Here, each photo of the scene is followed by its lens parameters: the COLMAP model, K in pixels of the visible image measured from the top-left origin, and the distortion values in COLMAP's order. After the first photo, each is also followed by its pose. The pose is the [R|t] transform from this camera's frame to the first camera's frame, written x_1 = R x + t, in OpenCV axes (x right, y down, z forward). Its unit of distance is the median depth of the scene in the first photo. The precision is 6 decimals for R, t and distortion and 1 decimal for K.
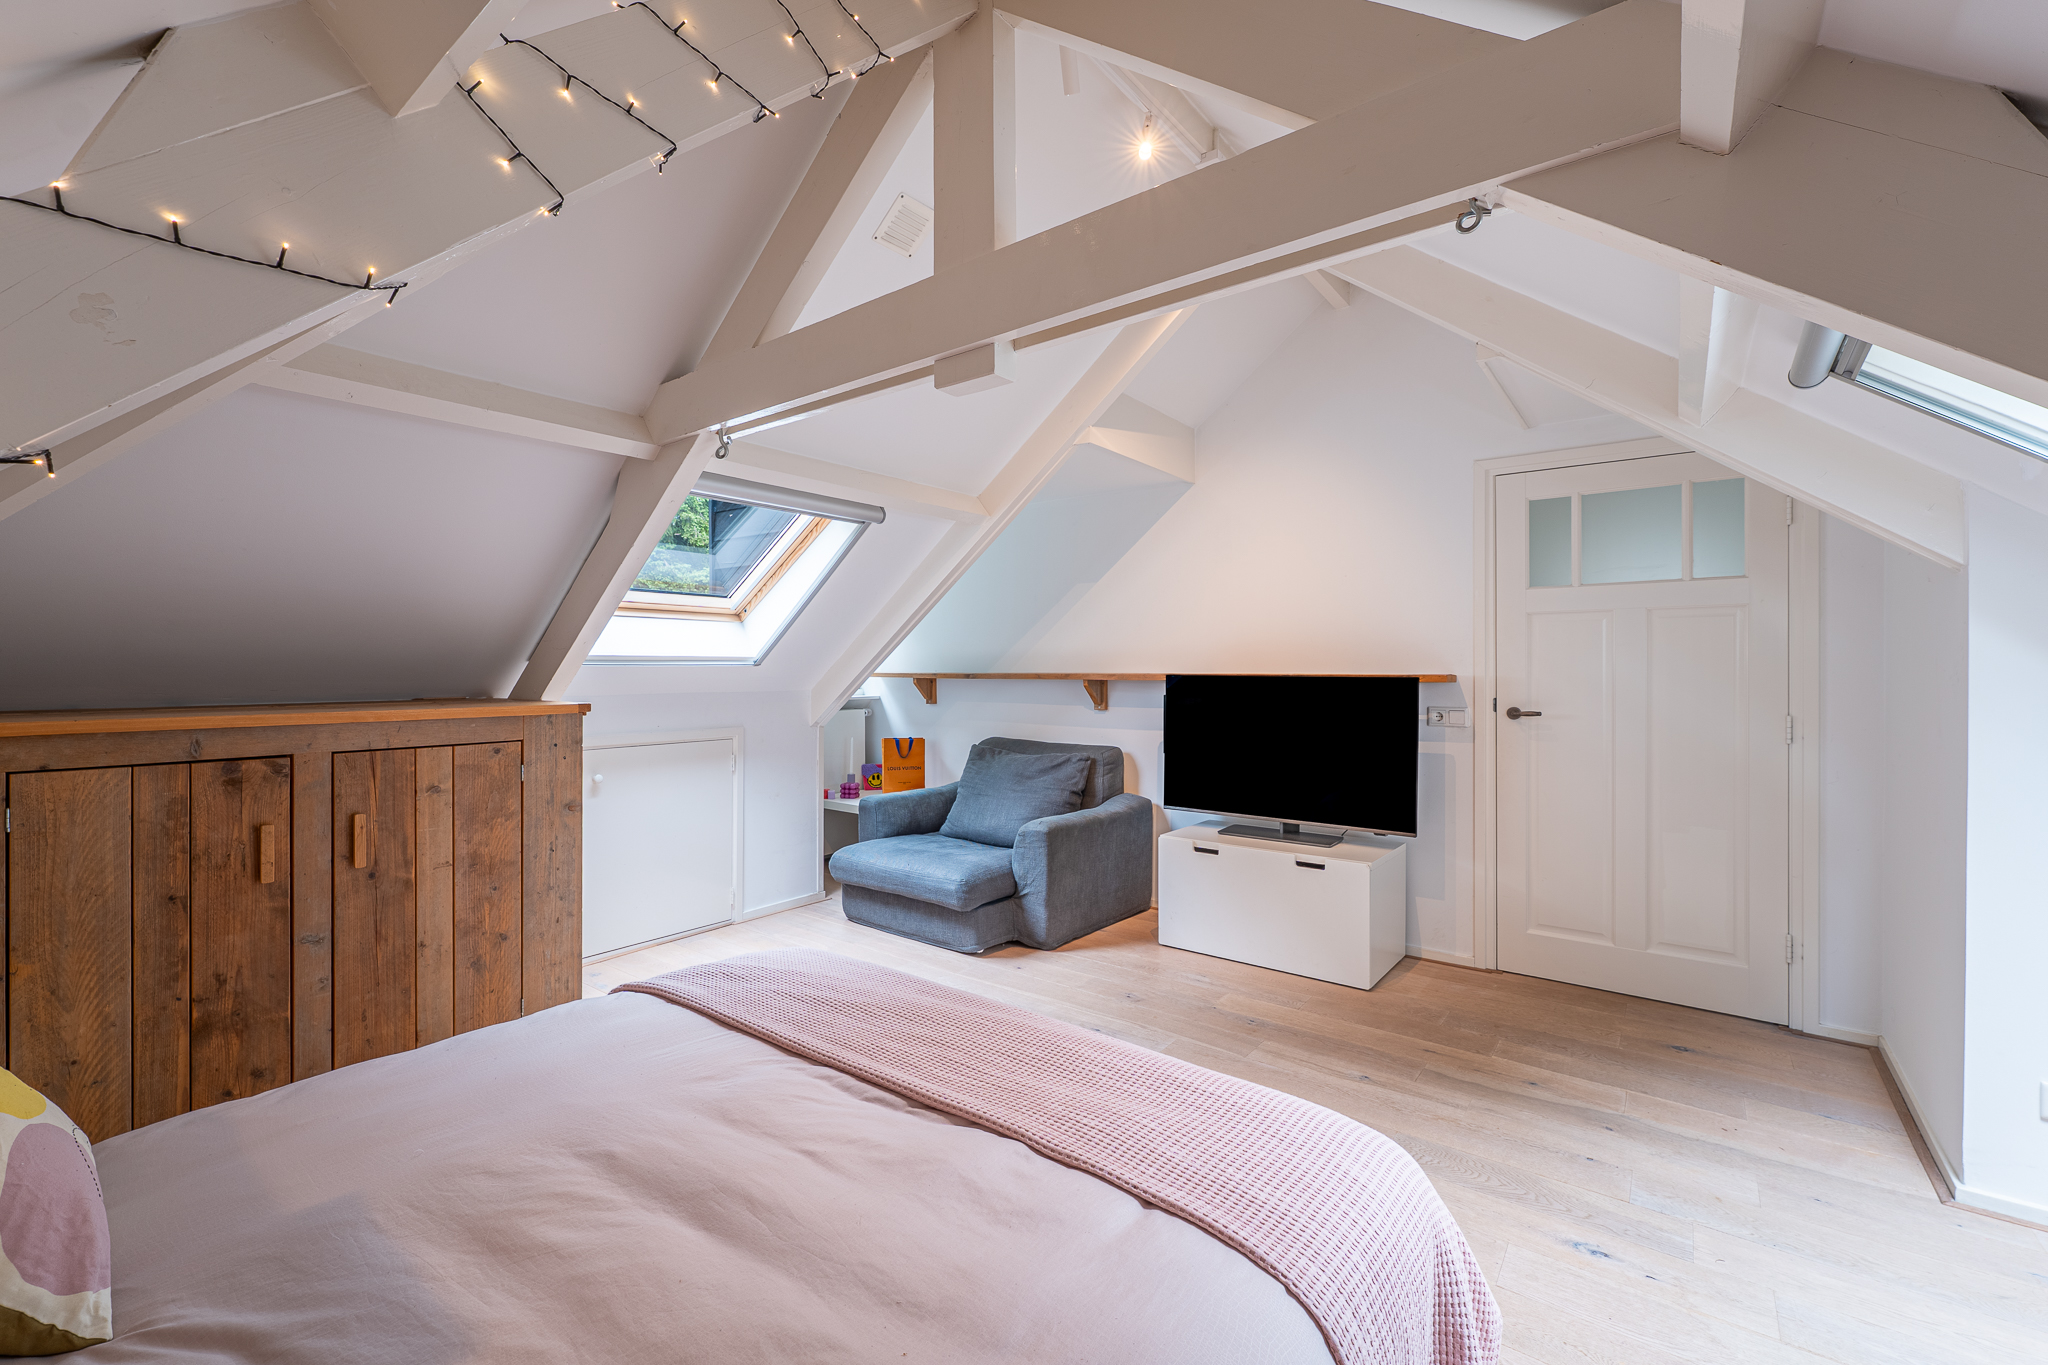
lens RADIAL K [[852.2, 0, 1008.2], [0, 852.2, 671.8], [0, 0, 1]] dist [-0.010986, 0.000455]
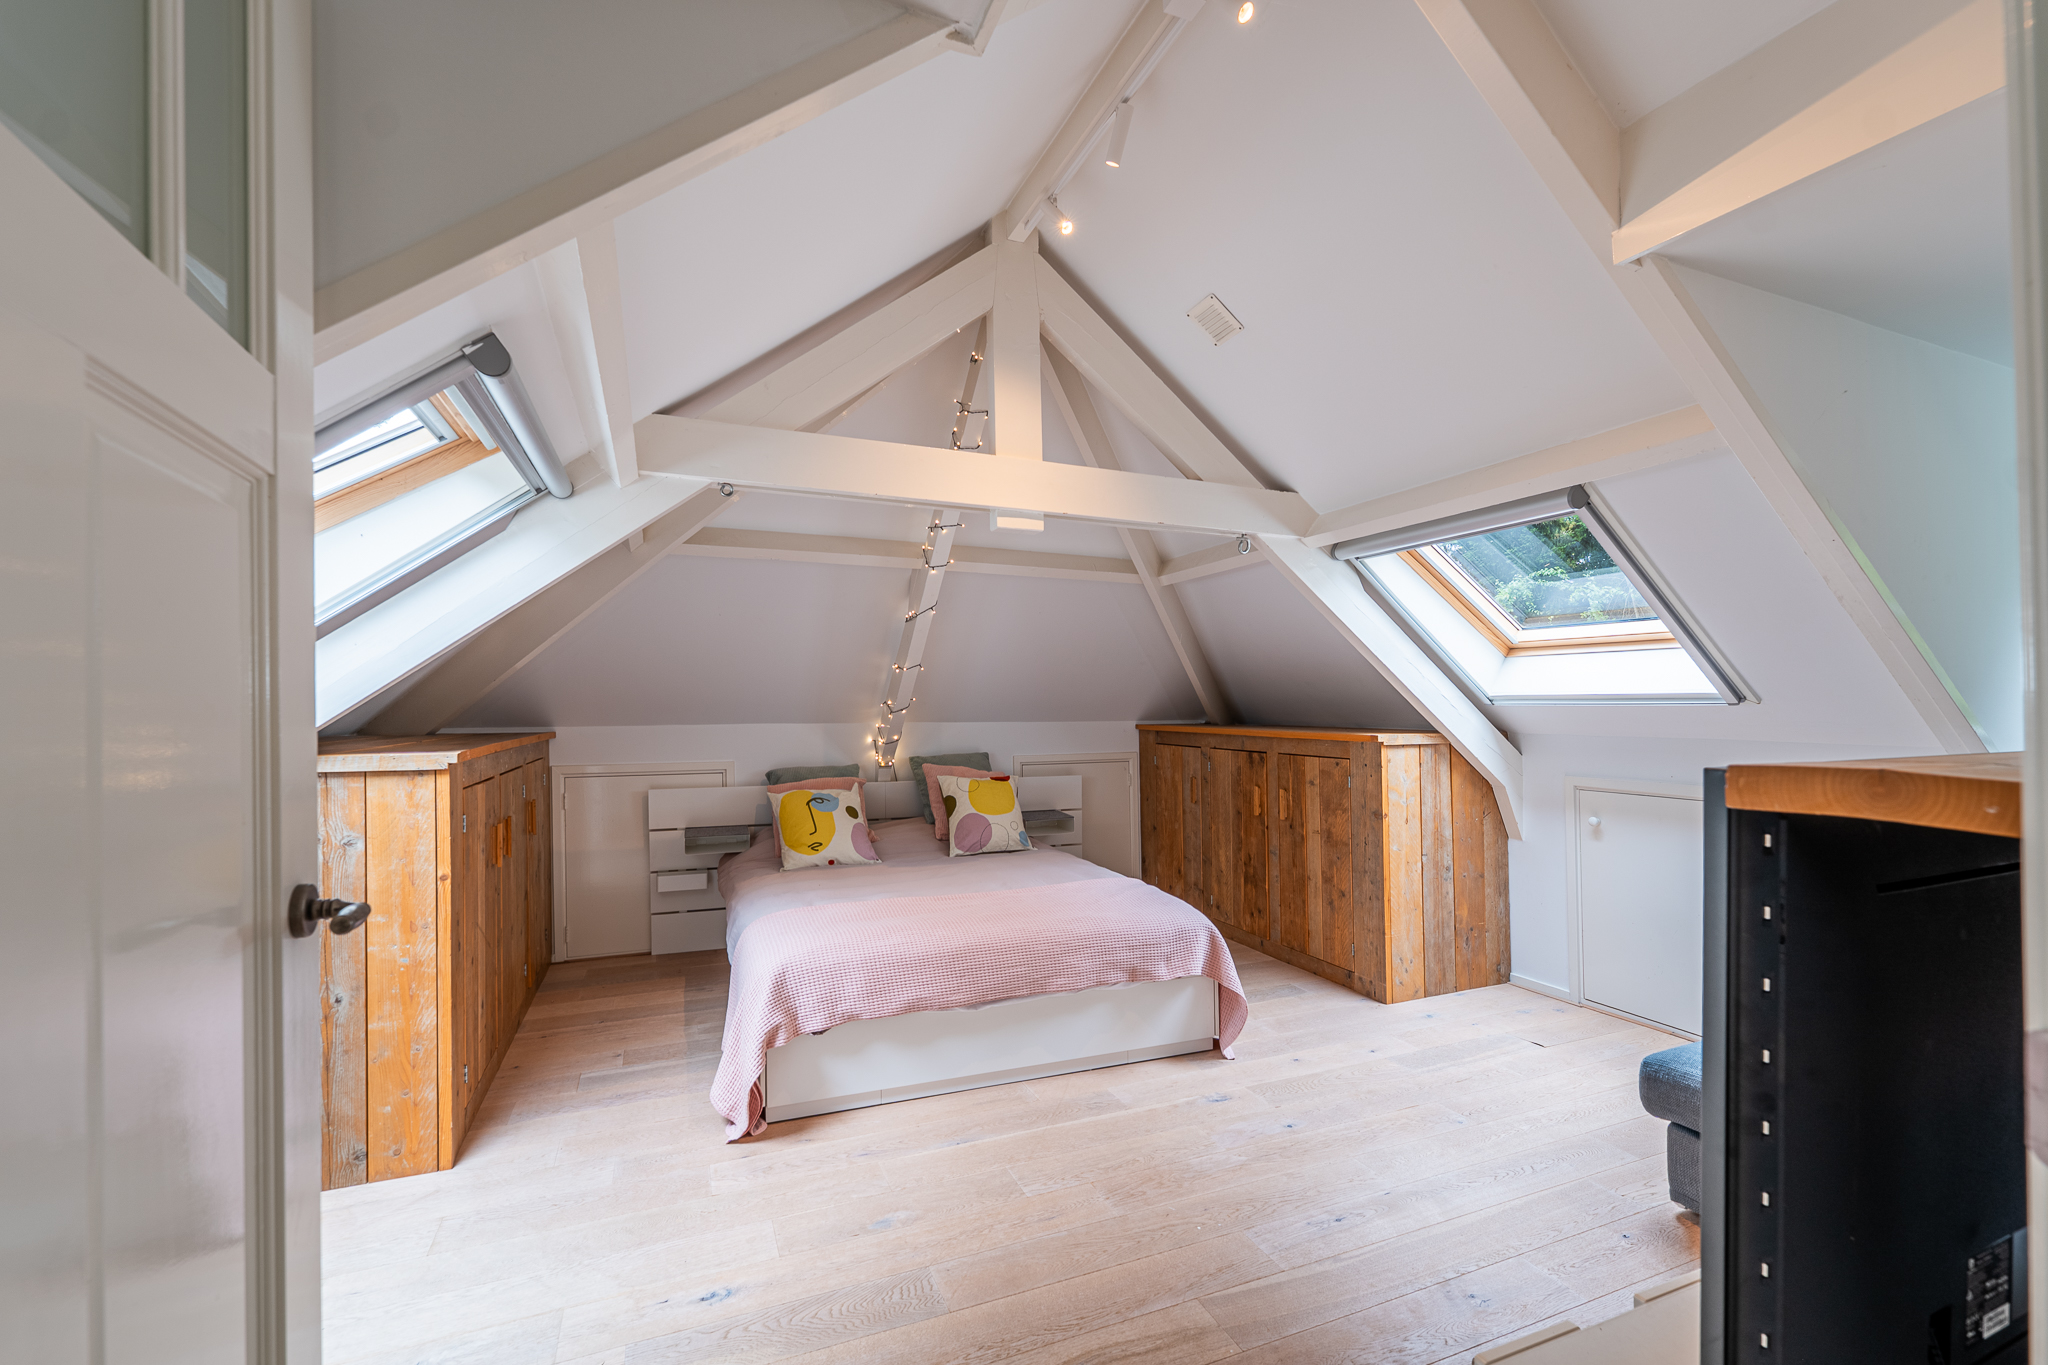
lens RADIAL K [[859.4, 0, 1012.5], [0, 859.4, 695.7], [0, 0, 1]] dist [-0.001016, -0.000019]
pose [[-0.486089, -0.002088, -0.873907, 1.034272], [-0.001178, 0.999998, -0.001734, -0.022738], [0.873908, 0.000187, -0.486091, 1.319838]]
